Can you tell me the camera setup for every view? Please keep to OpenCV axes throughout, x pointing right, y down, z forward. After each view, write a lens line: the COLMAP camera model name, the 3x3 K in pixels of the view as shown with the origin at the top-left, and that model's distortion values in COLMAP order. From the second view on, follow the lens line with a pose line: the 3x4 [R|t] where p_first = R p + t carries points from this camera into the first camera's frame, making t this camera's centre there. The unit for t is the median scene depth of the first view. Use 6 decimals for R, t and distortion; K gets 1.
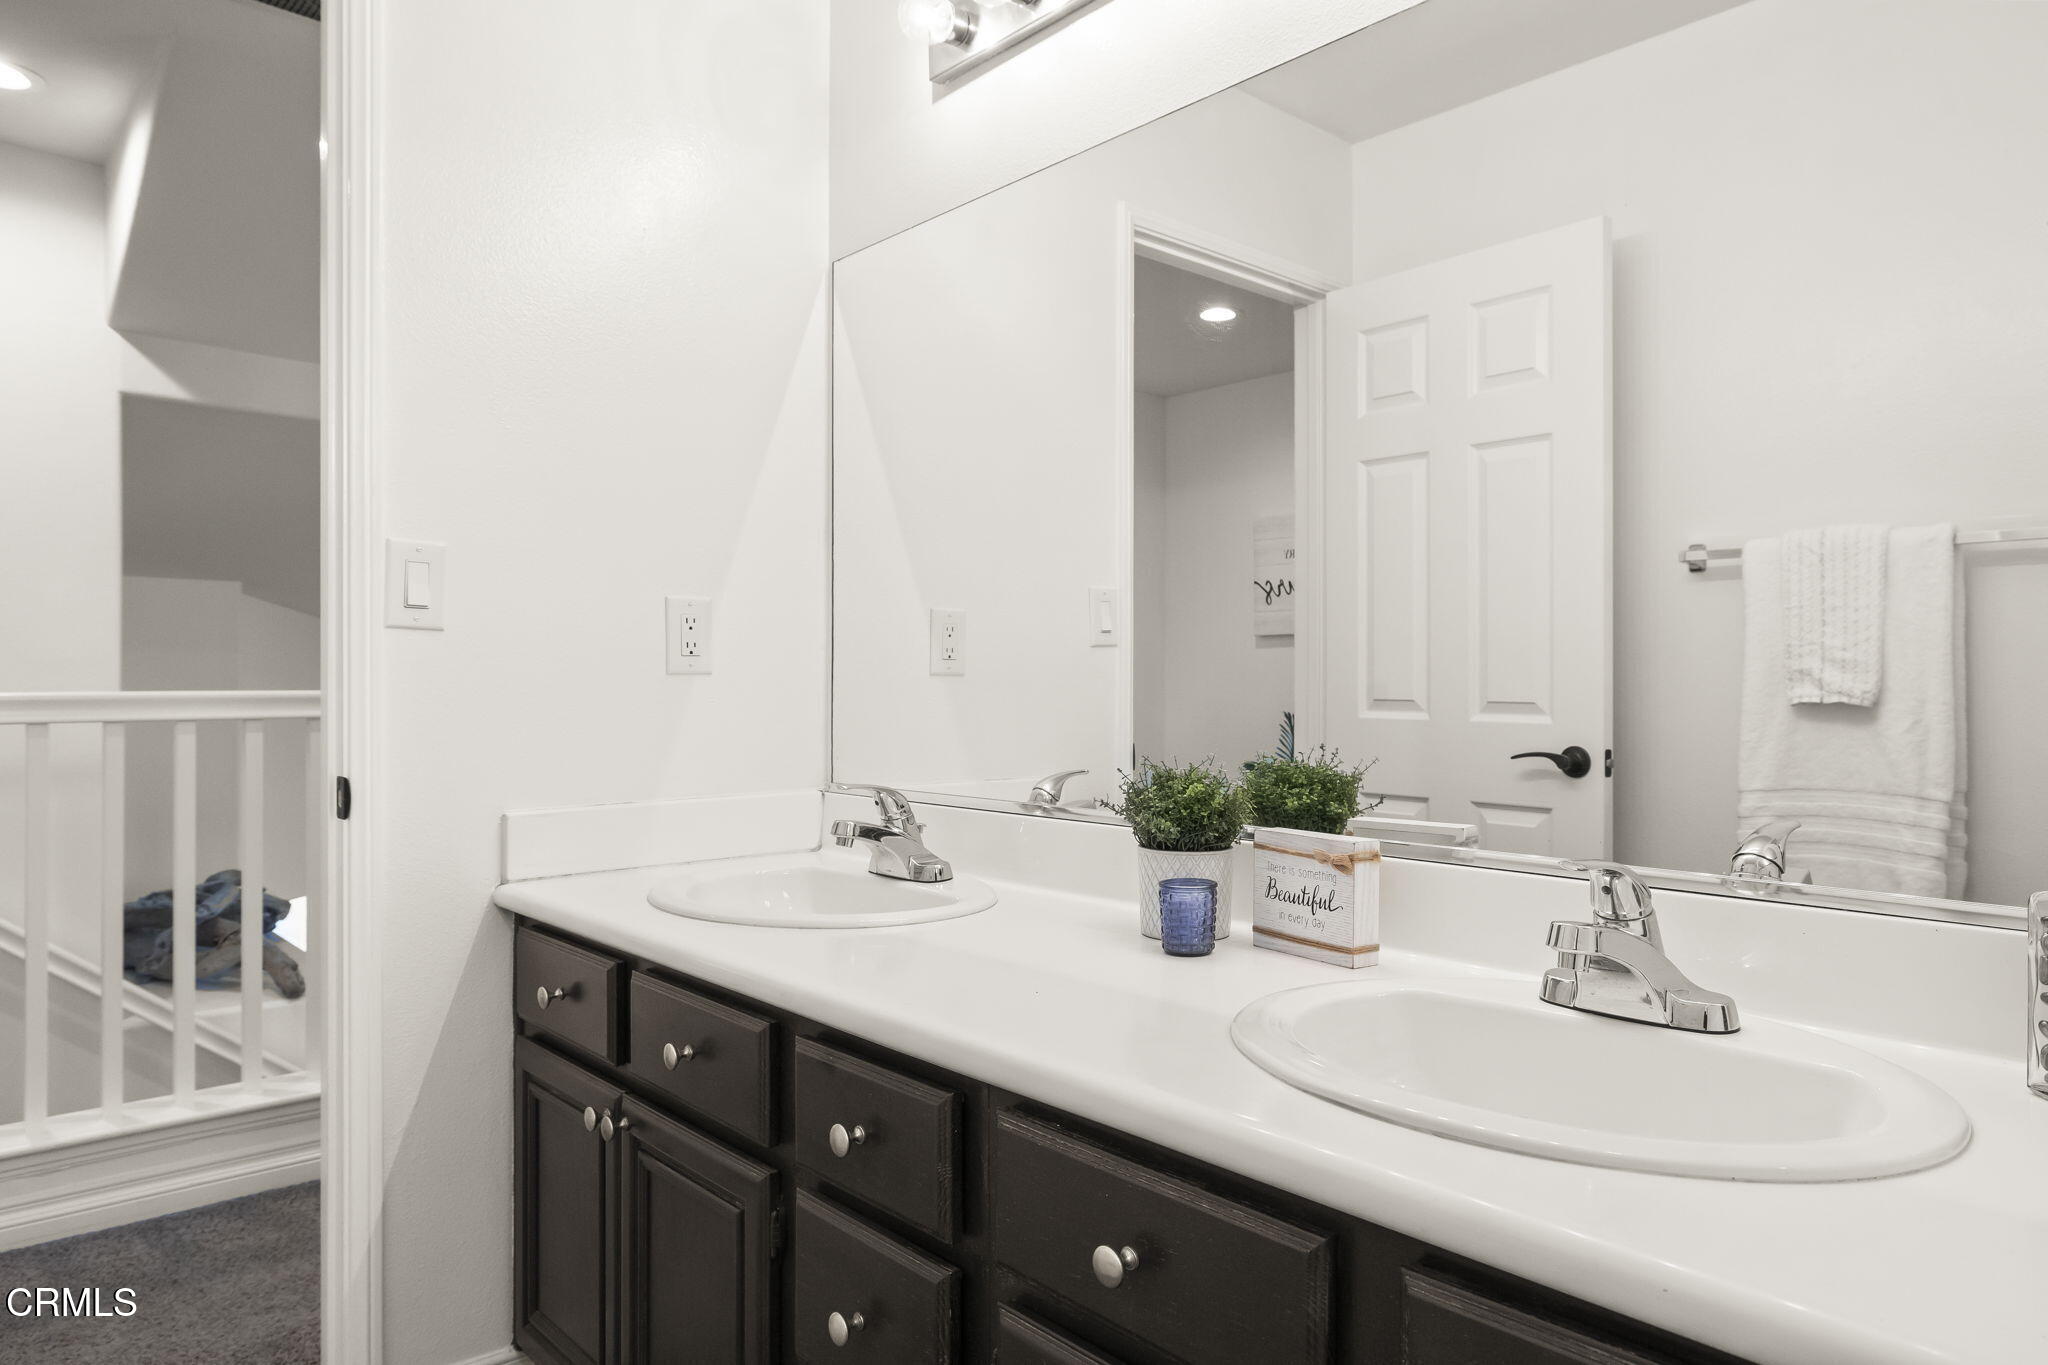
lens RADIAL K [[1262.9, 0, 1017.5], [0, 1262.9, 687.6], [0, 0, 1]] dist [-0.006720, 0.004857]
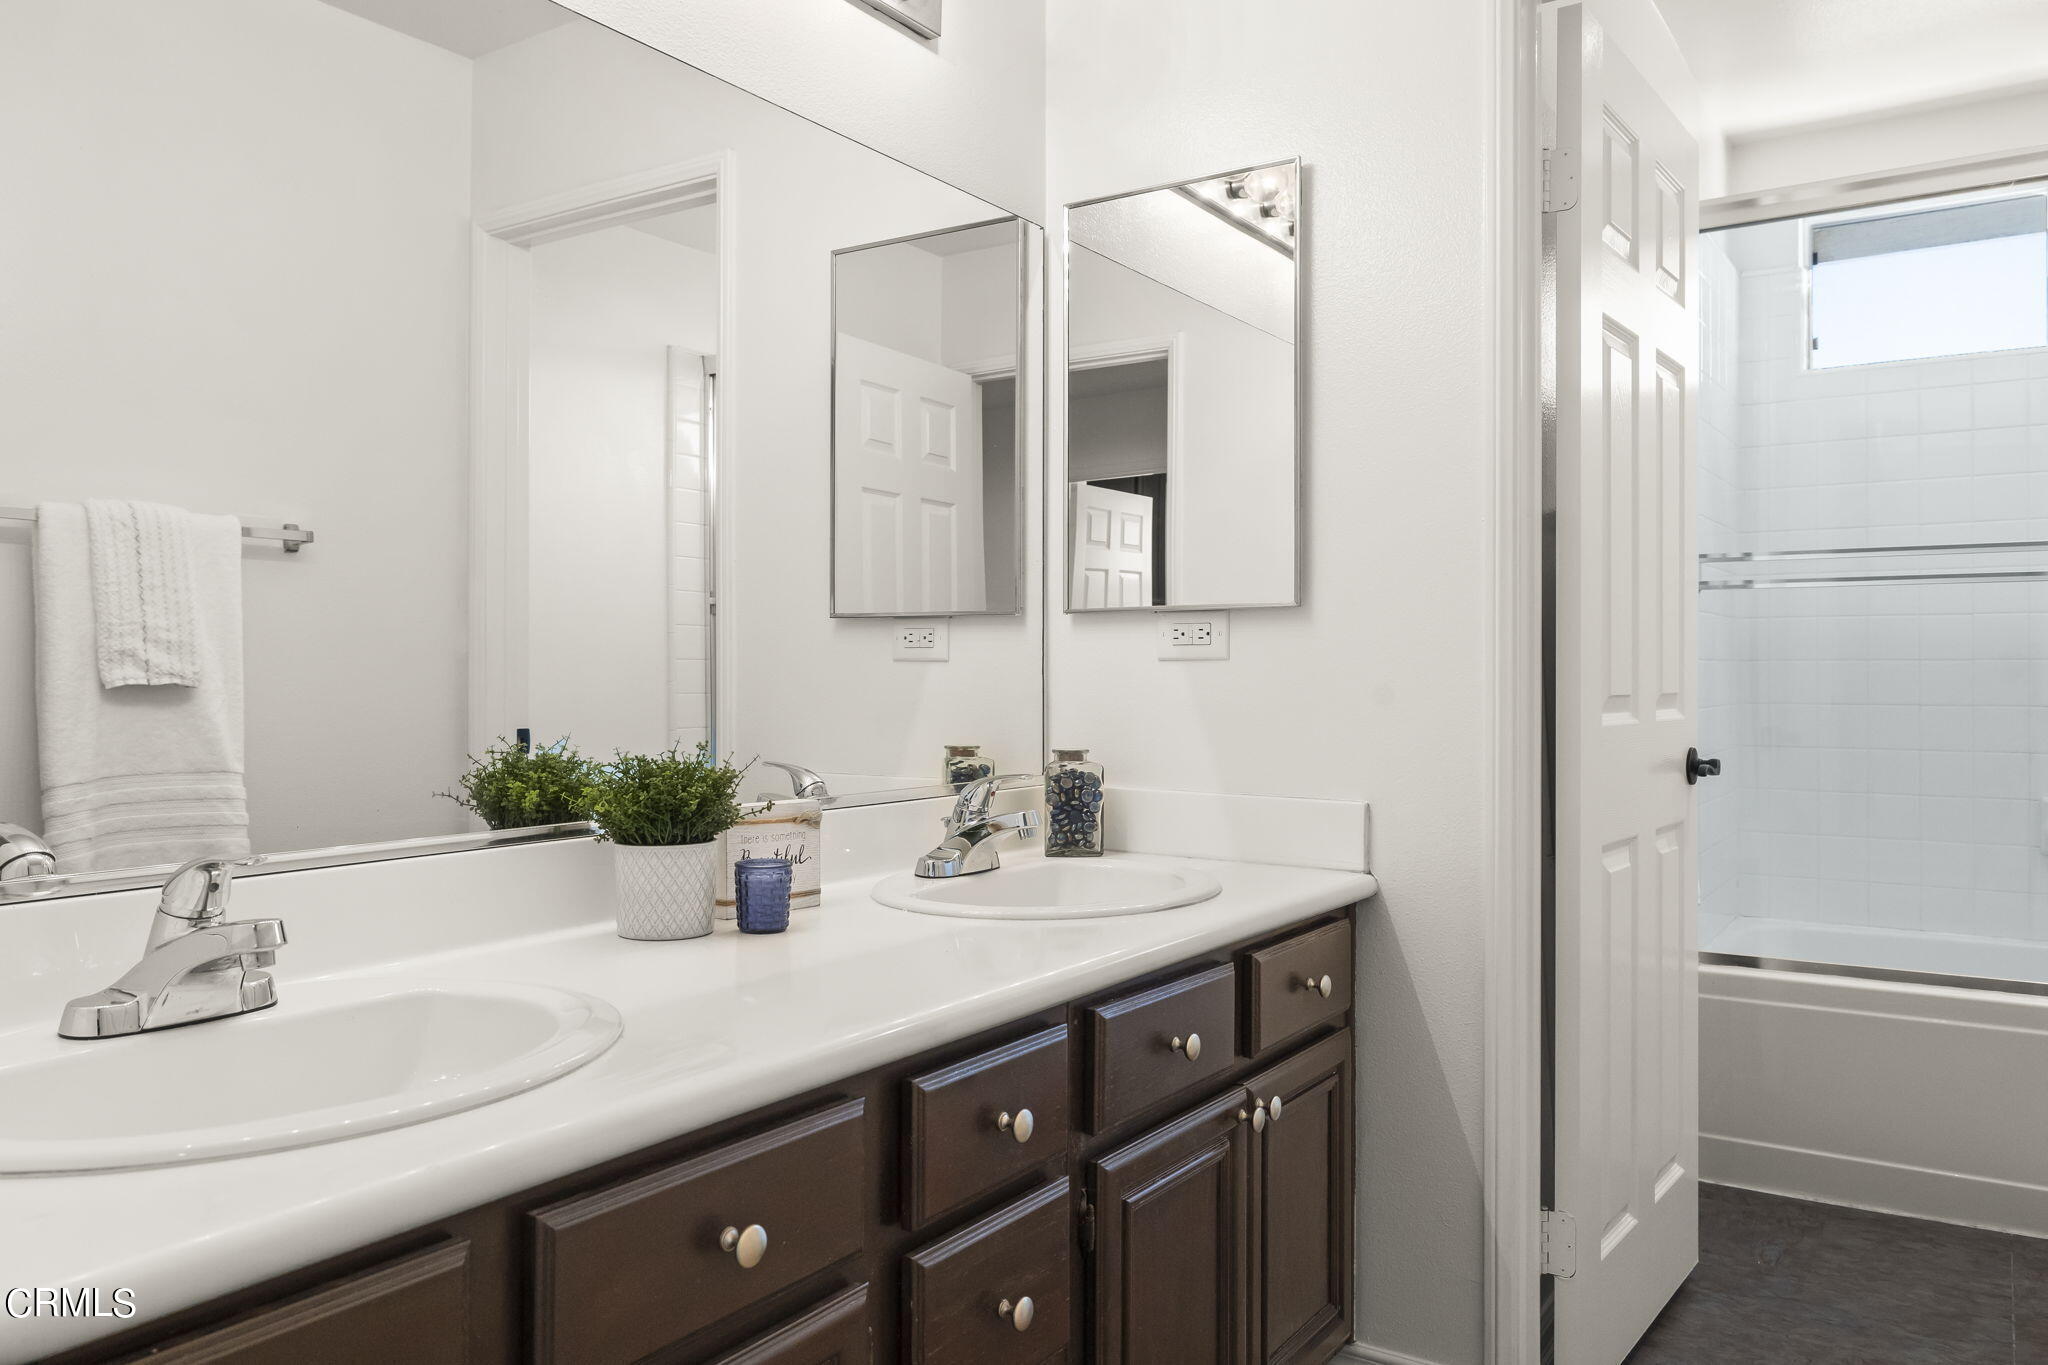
lens RADIAL K [[1553.6, 0, 1018.7], [0, 1553.6, 676.7], [0, 0, 1]] dist [0.003043, 0.005640]
pose [[-0.258625, -0.011120, 0.965914, -0.690819], [-0.002835, 0.999938, 0.010753, -0.008882], [-0.965974, 0.000042, -0.258641, 0.666719]]
